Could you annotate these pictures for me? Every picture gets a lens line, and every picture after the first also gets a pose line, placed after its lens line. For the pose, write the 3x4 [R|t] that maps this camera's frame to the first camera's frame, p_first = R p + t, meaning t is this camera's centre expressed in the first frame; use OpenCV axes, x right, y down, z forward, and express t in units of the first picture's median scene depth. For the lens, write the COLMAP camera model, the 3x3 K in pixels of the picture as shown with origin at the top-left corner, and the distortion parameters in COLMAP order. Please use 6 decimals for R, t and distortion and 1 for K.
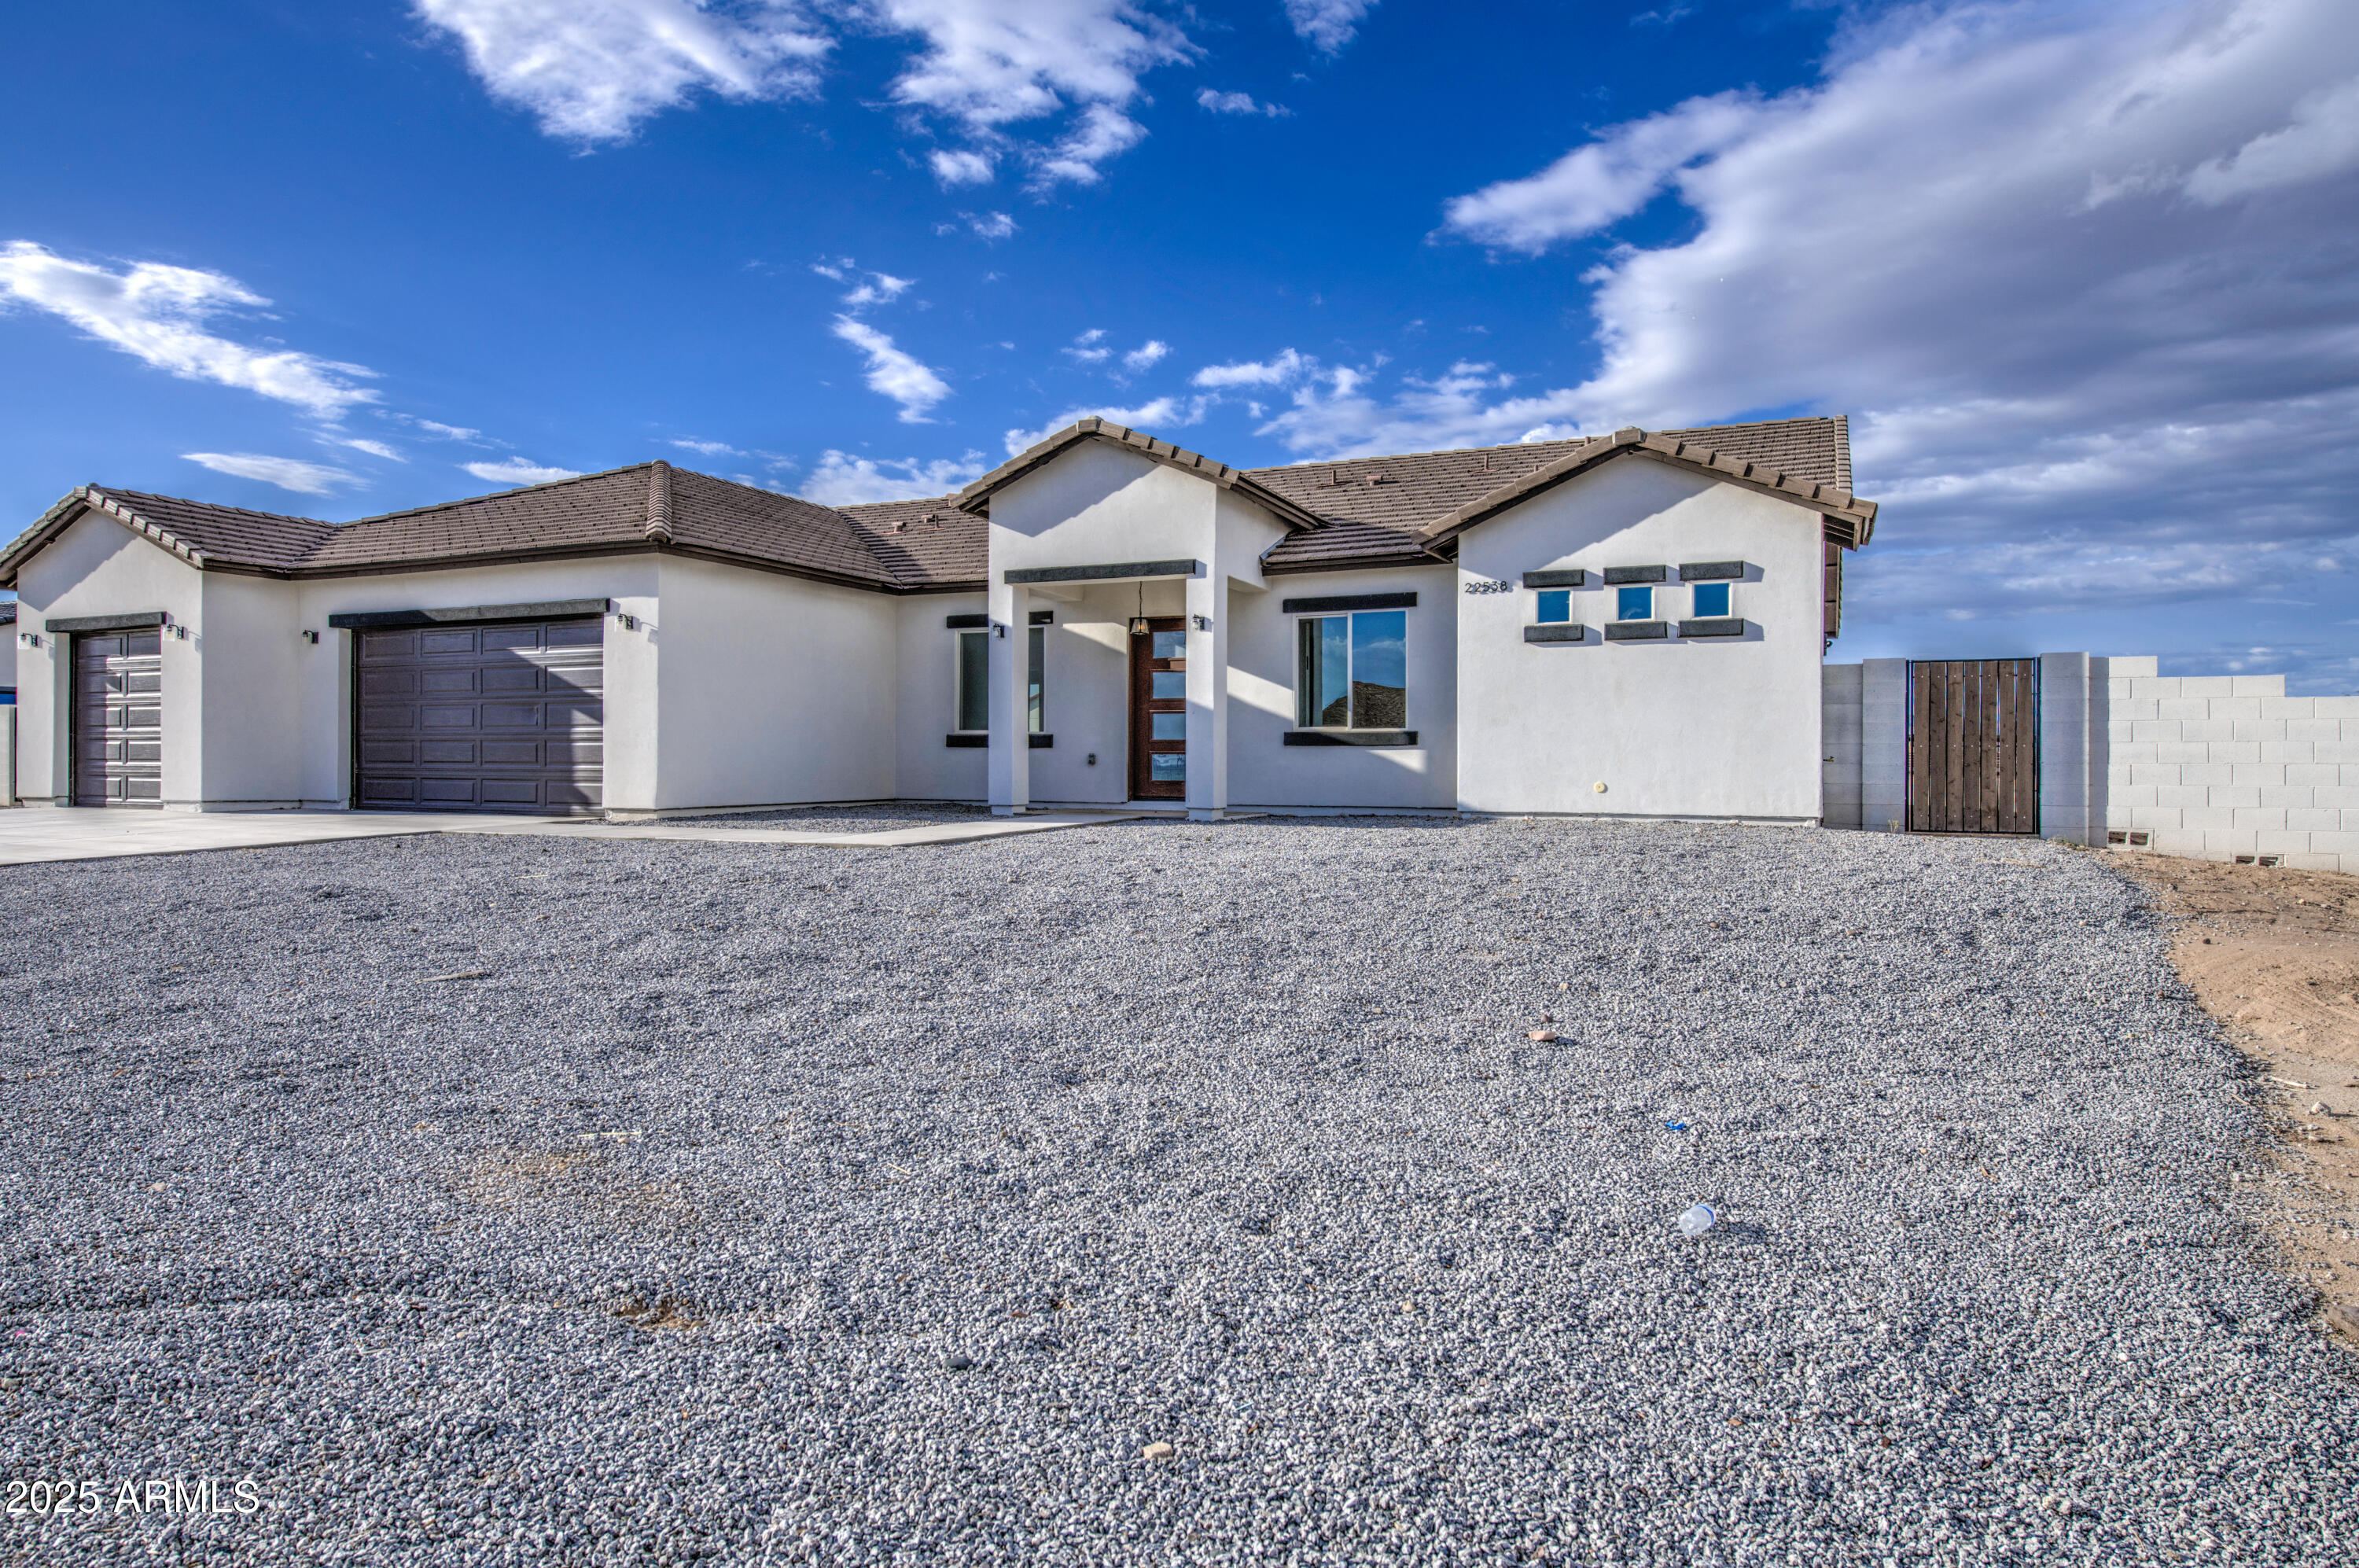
lens RADIAL K [[1310.5, 0, 1184.8], [0, 1310.5, 770.2], [0, 0, 1]] dist [-0.001754, -0.001633]
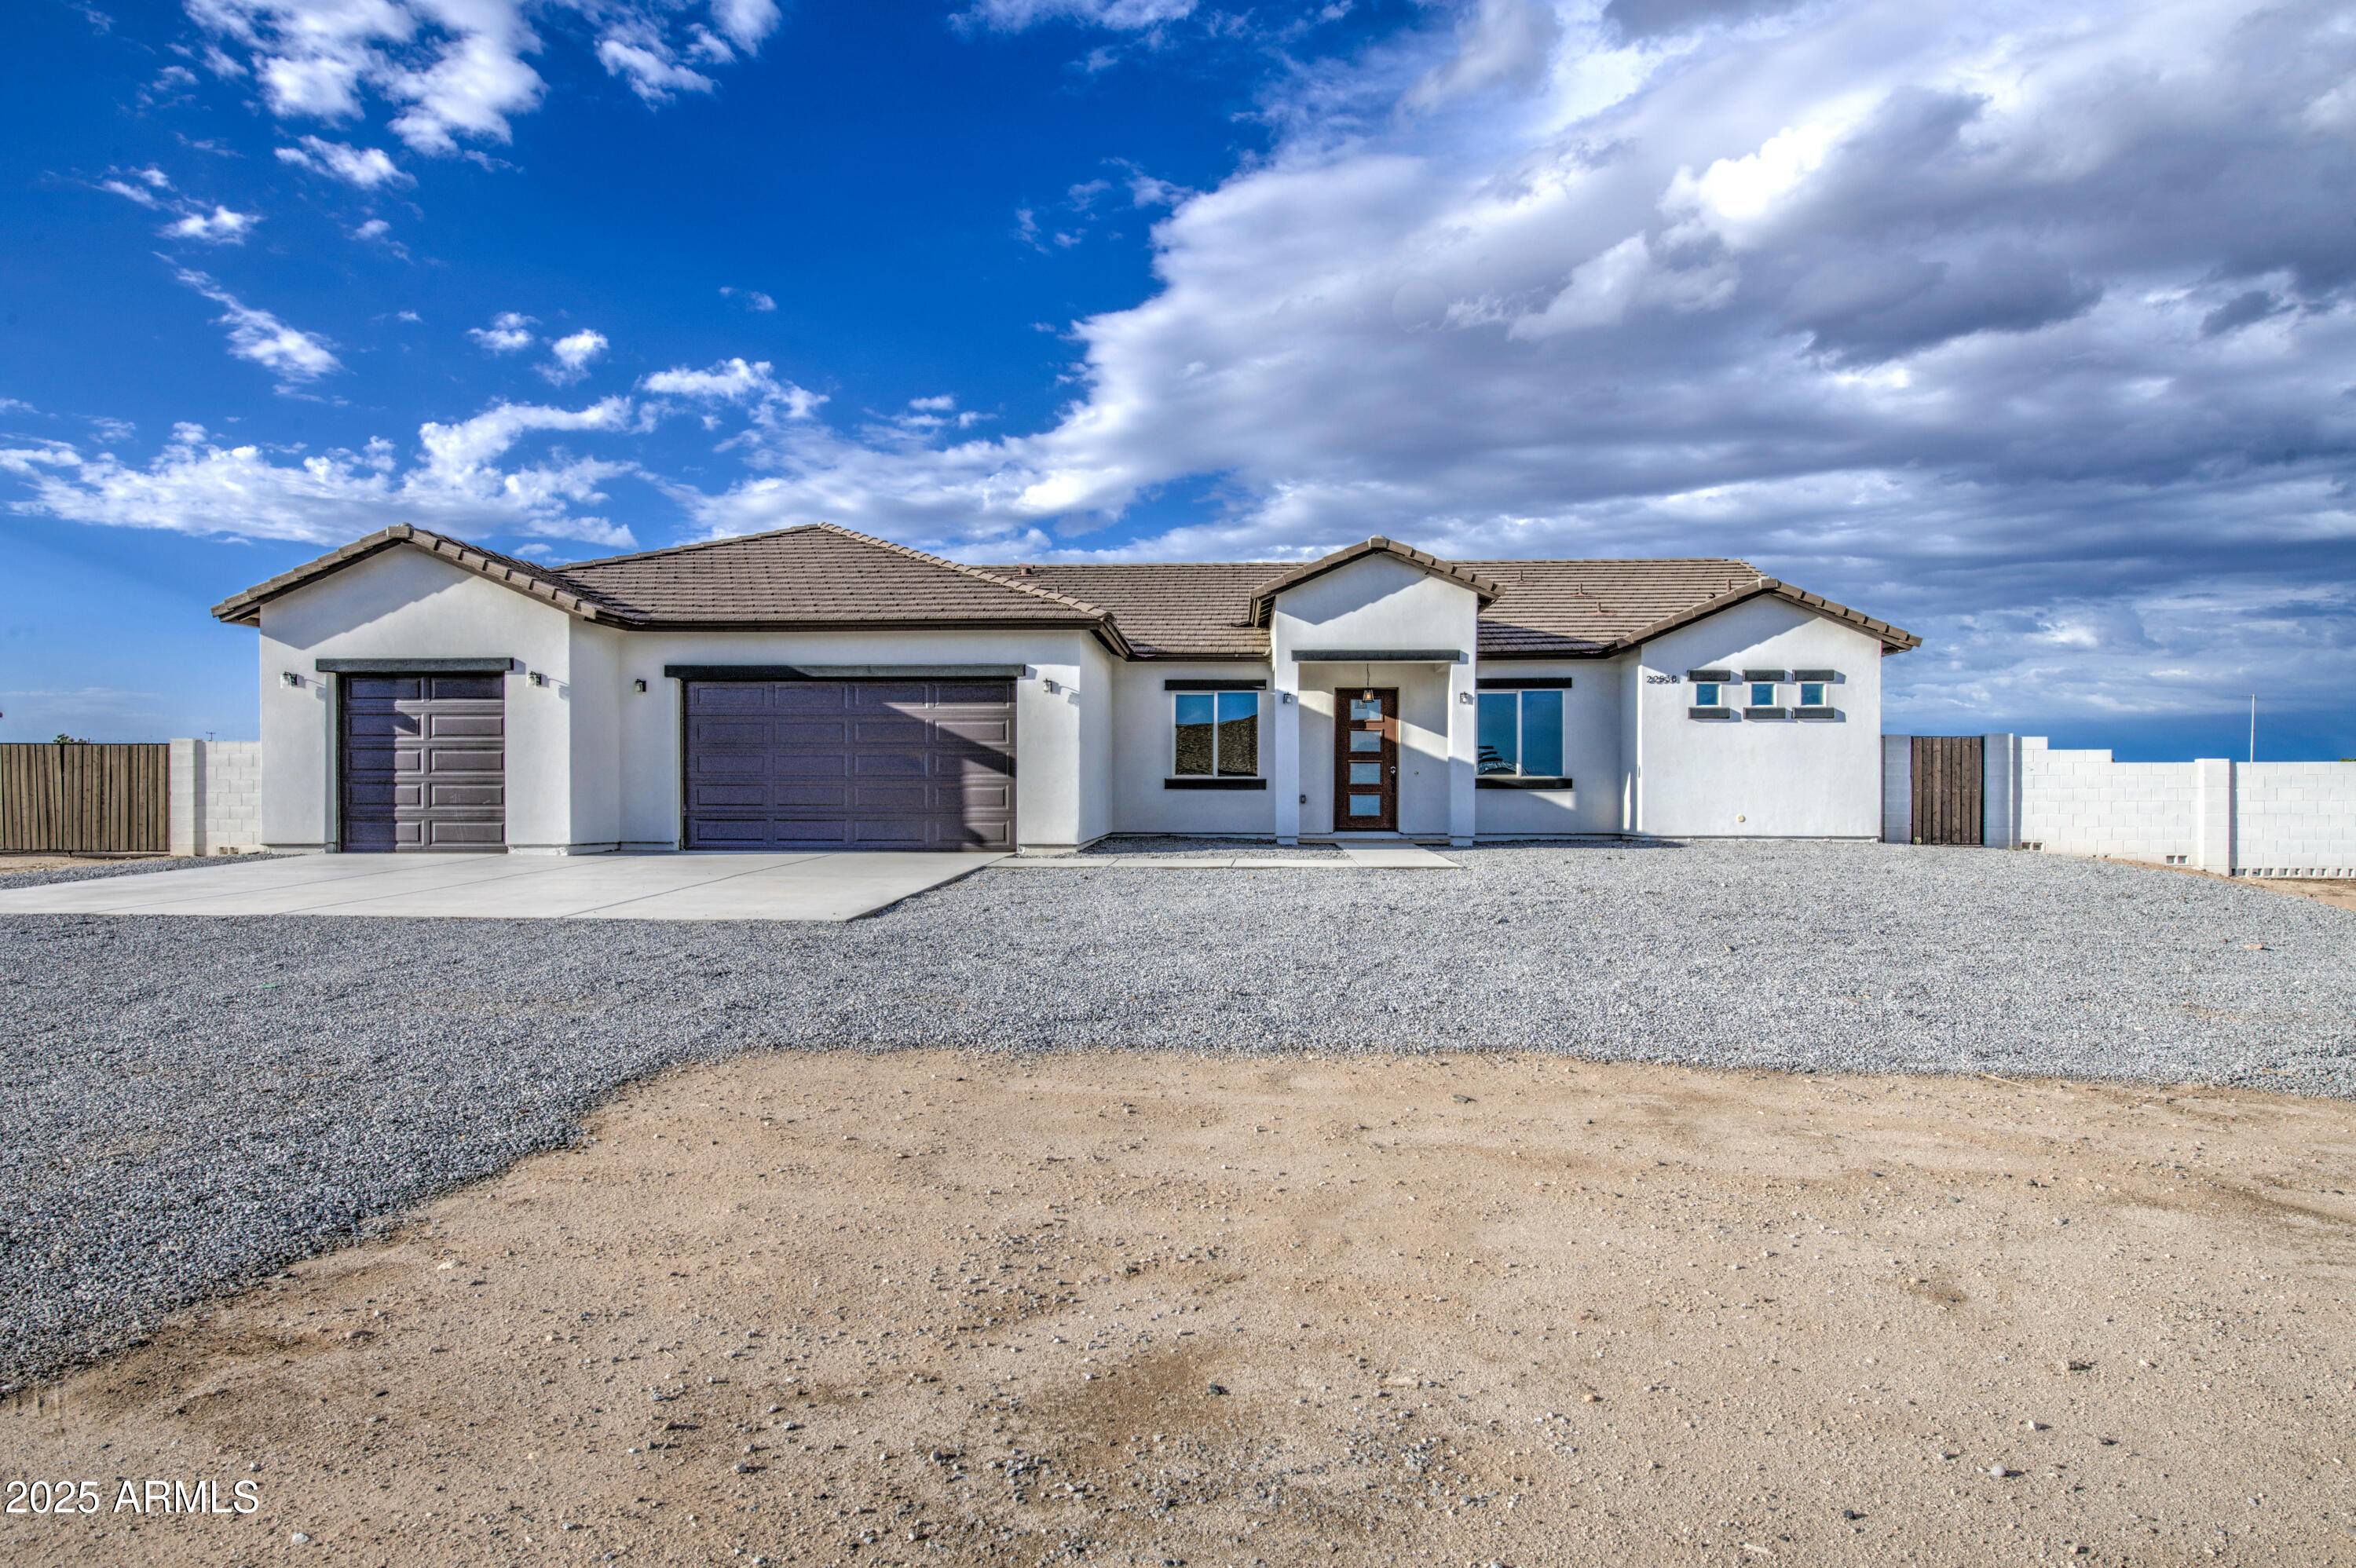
lens RADIAL K [[1290.6, 0, 1176.2], [0, 1290.6, 805.3], [0, 0, 1]] dist [0.003108, -0.000421]
pose [[0.936232, -0.005982, 0.351332, -0.723211], [0.005071, 0.999981, 0.003512, -0.009092], [-0.351347, -0.001507, 0.936244, -0.127111]]
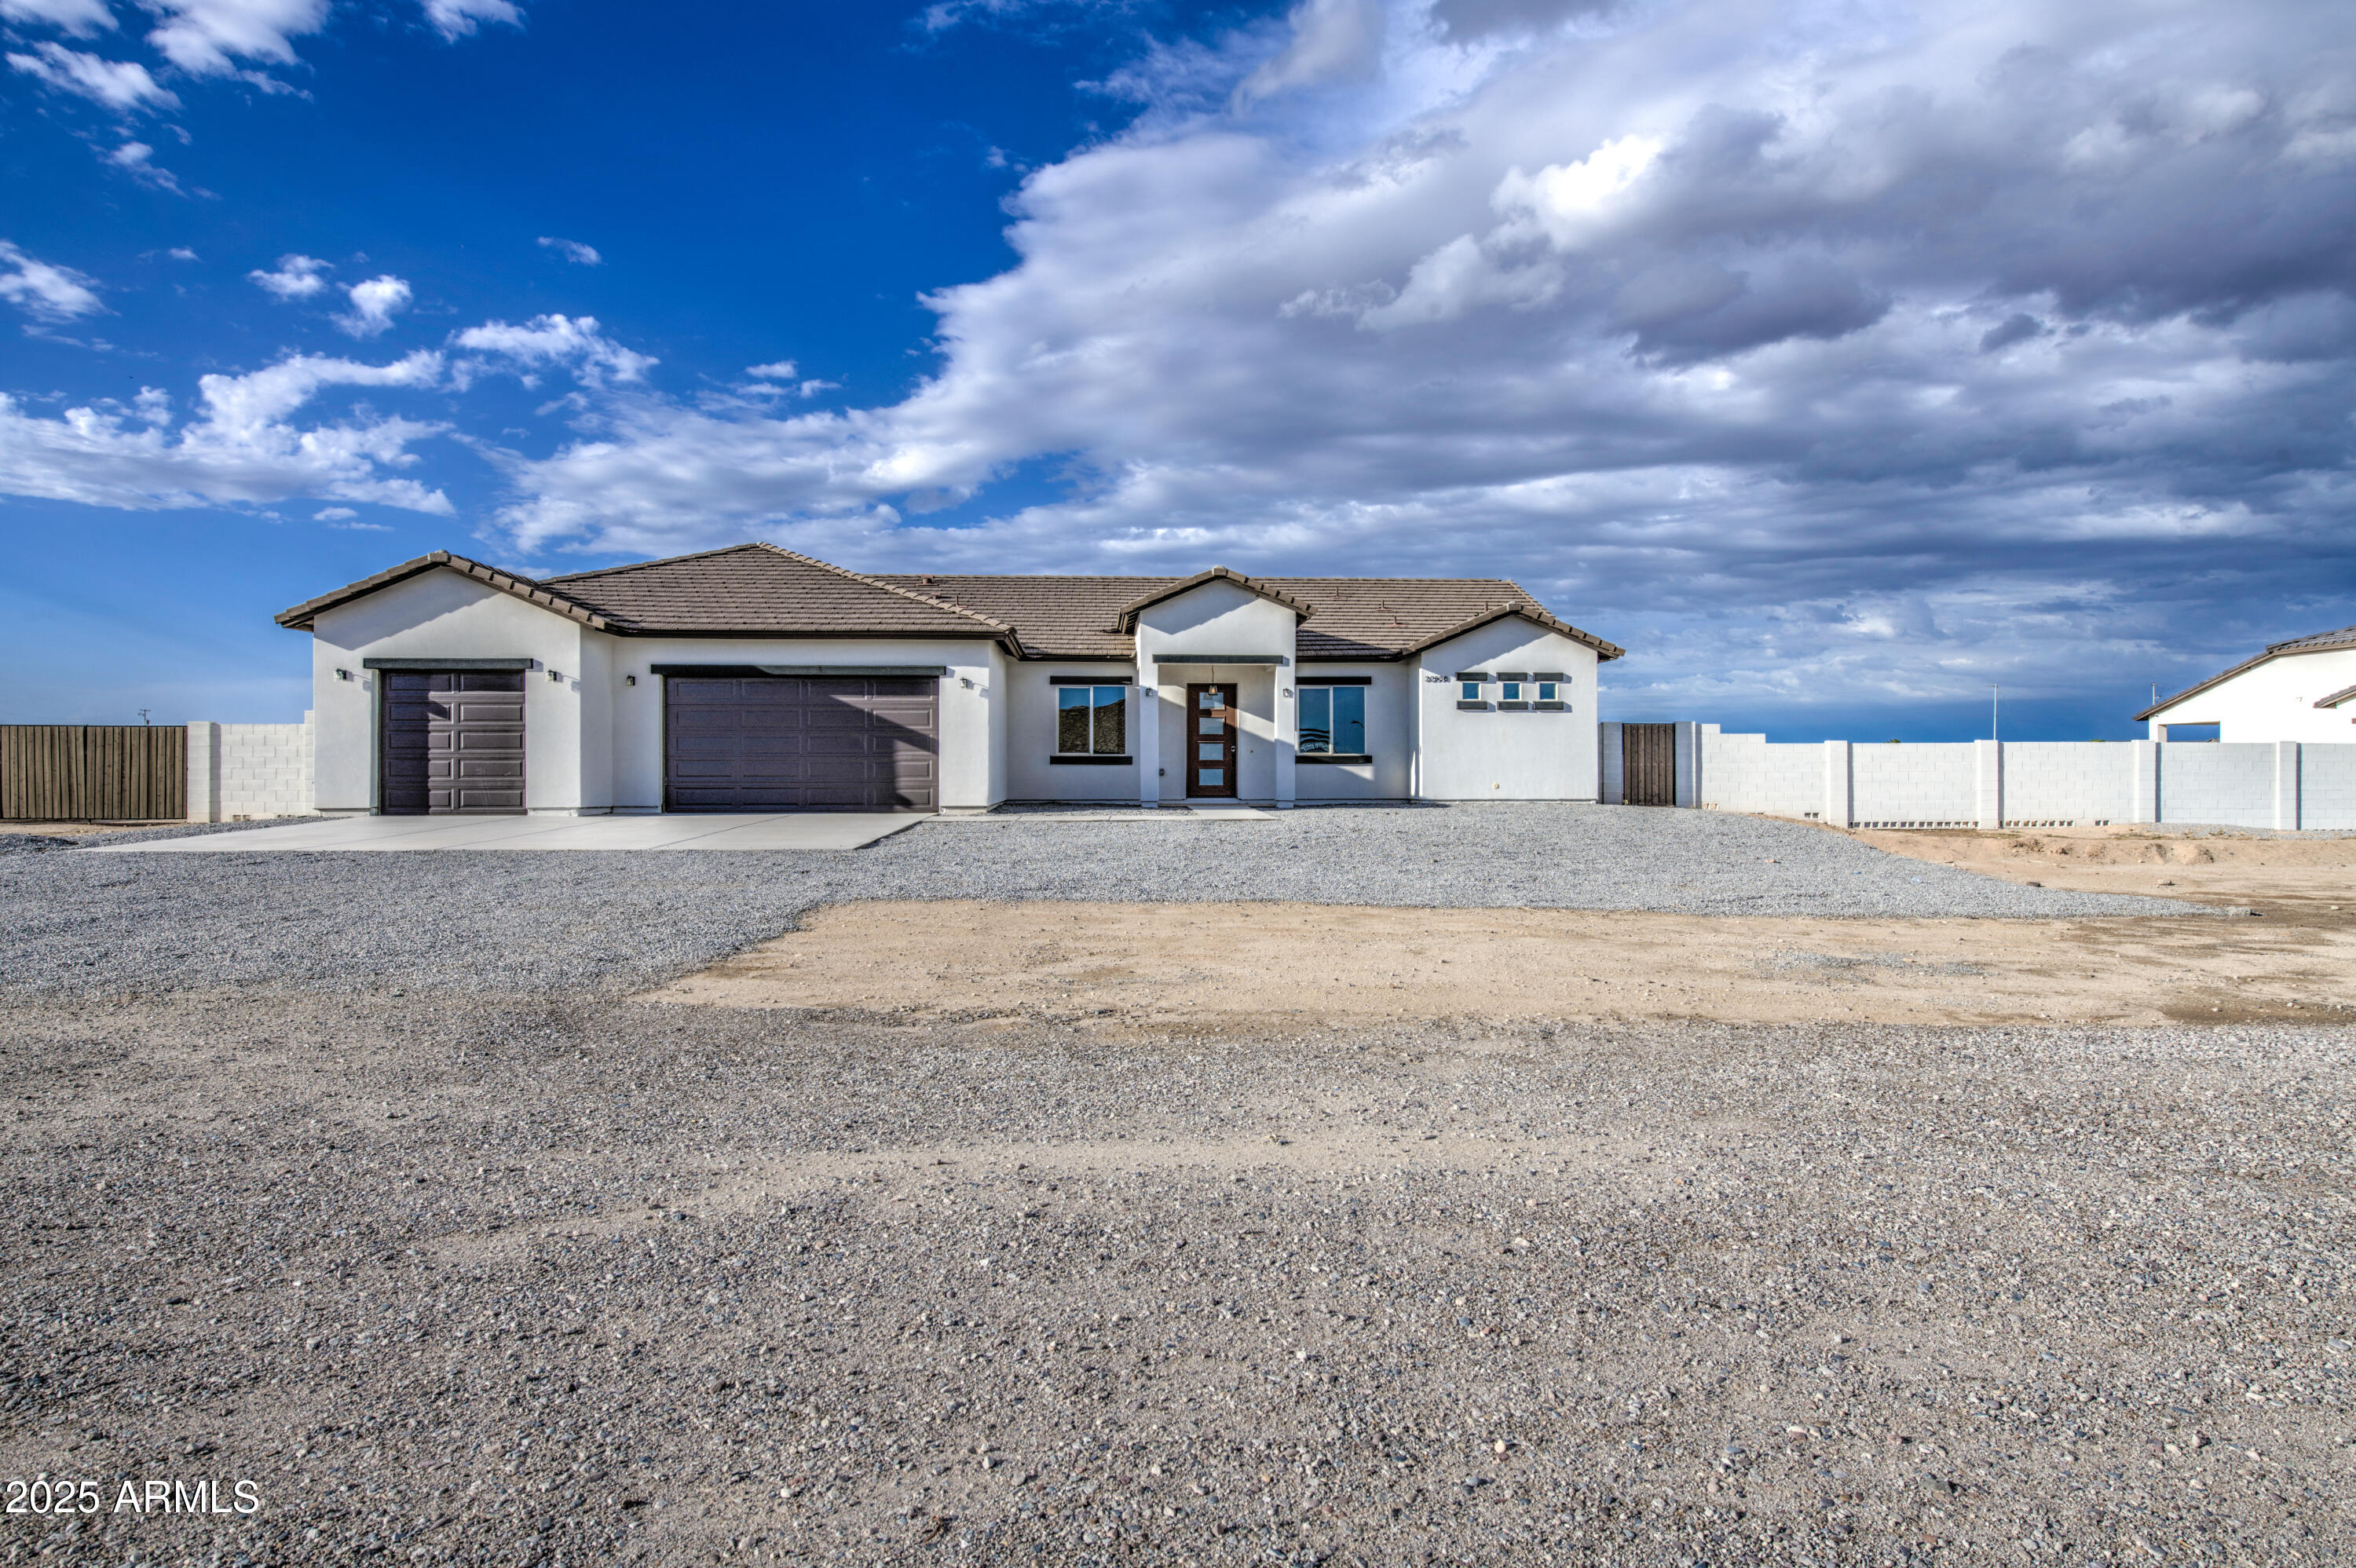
lens RADIAL K [[1308.7, 0, 1183.3], [0, 1308.7, 770.2], [0, 0, 1]] dist [-0.001754, -0.001633]
pose [[0.888207, -0.002903, 0.459434, -0.890781], [0.007564, 0.999937, -0.008305, 0.001967], [-0.459381, 0.010852, 0.888173, -0.453440]]
